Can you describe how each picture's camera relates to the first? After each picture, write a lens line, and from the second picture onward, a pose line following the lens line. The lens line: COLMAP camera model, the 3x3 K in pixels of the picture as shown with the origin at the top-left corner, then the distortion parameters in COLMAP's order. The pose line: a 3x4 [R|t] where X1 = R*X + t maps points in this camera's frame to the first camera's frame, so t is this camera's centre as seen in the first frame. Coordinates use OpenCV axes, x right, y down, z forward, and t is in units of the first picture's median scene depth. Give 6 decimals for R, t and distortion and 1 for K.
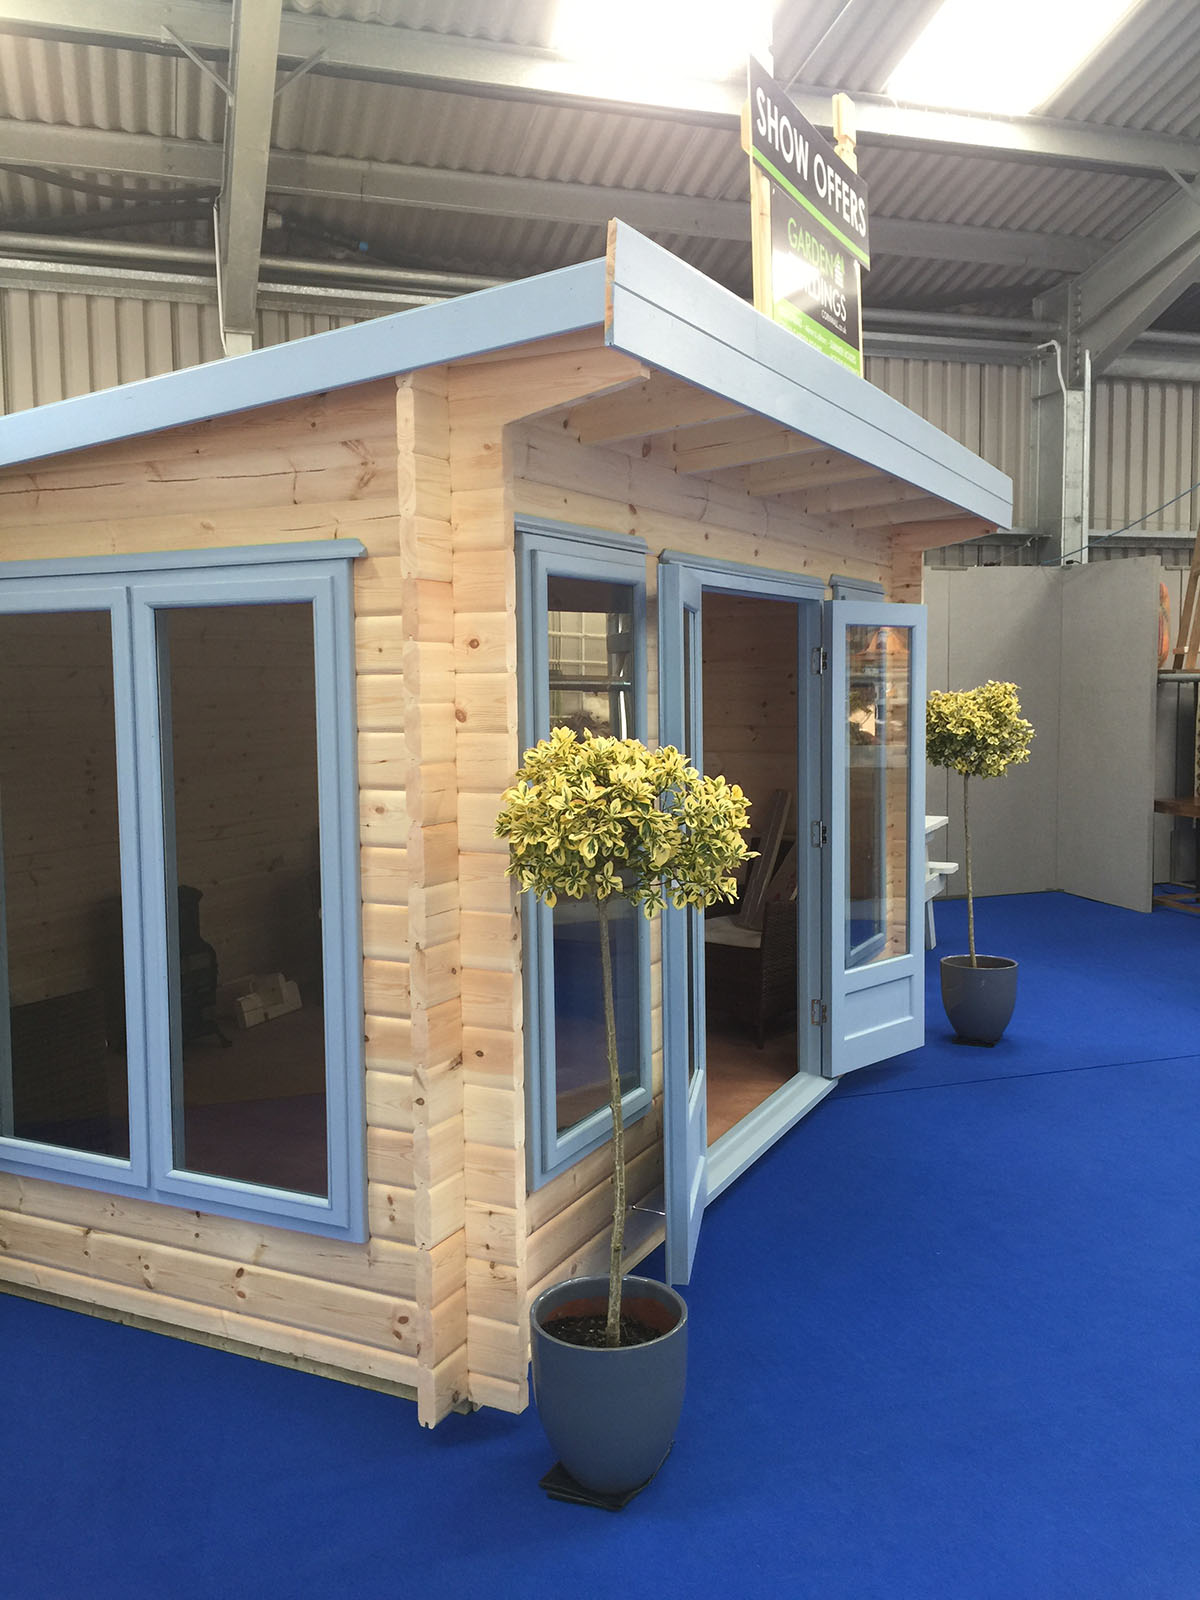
lens RADIAL K [[1368.2, 0, 597.7], [0, 1368.2, 791.7], [0, 0, 1]] dist [0.075028, -0.082942]
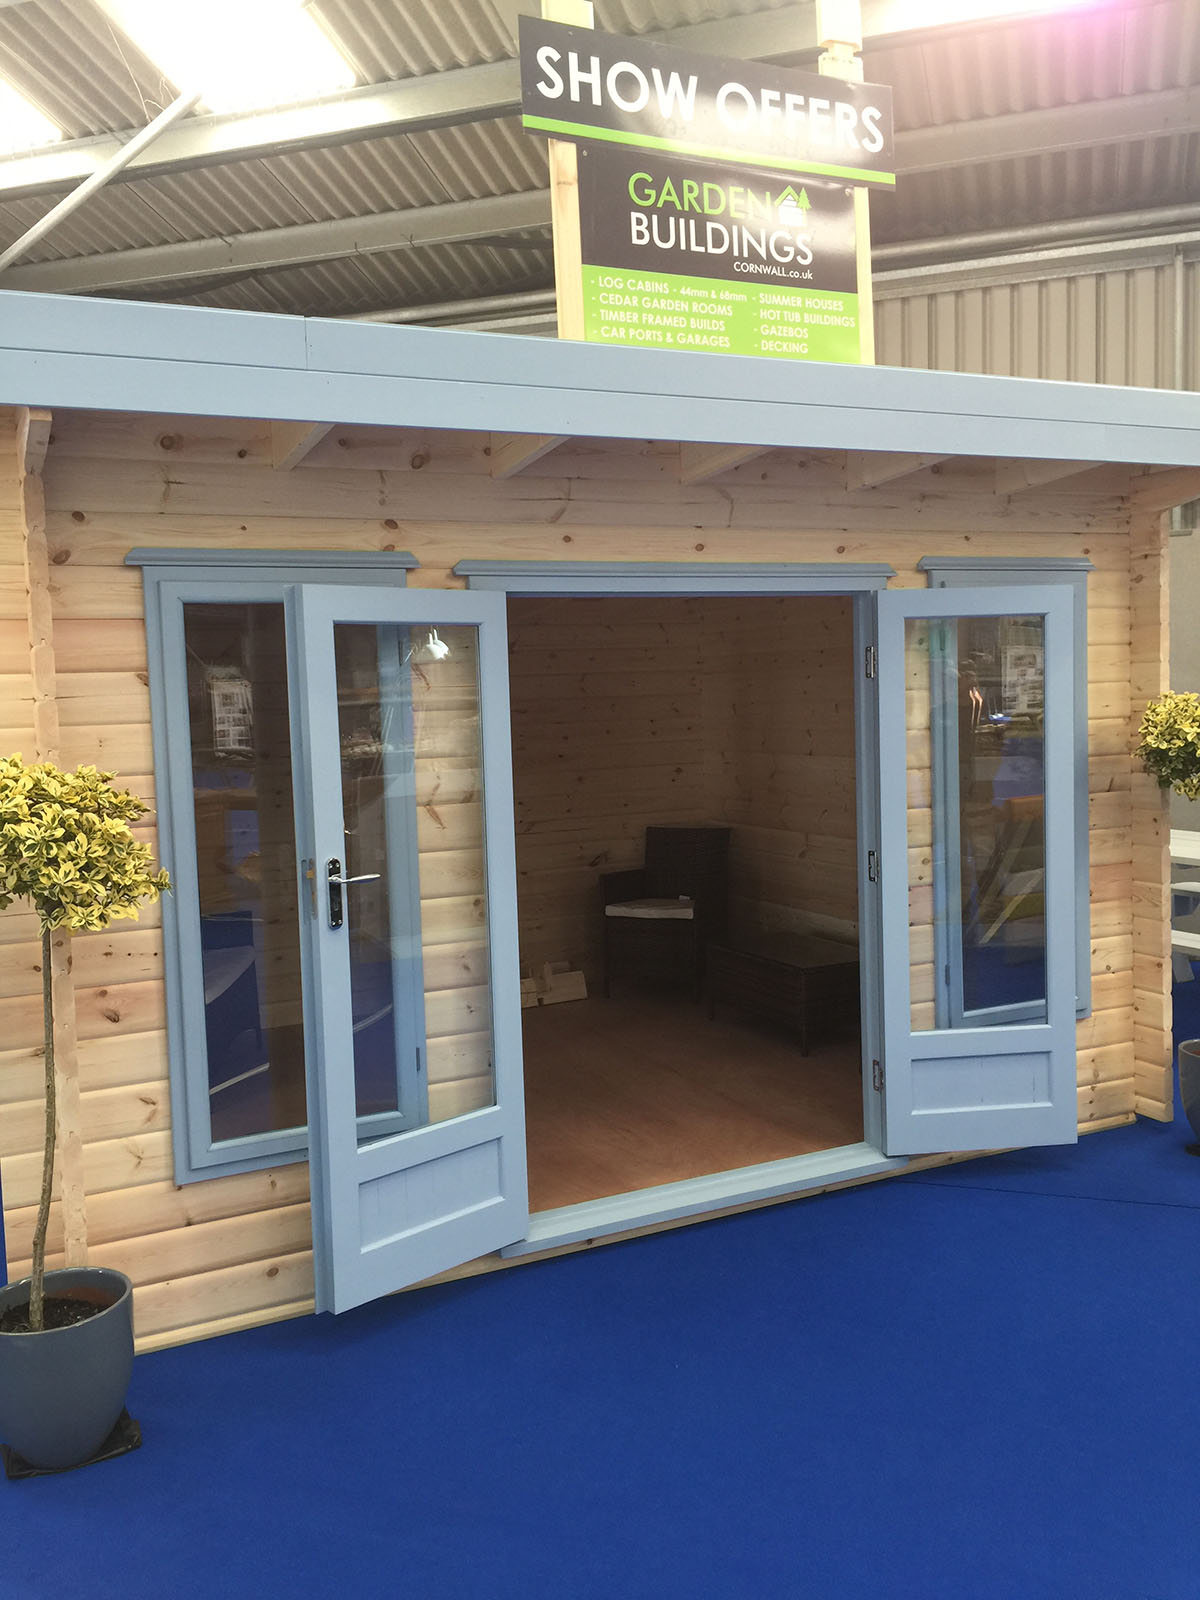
lens RADIAL K [[1368.2, 0, 597.4], [0, 1368.2, 795.2], [0, 0, 1]] dist [0.075028, -0.082942]
pose [[0.795134, 0.034817, -0.605433, 0.419664], [-0.026918, 0.999393, 0.022119, -0.021357], [0.605836, -0.001291, 0.795589, 0.172174]]
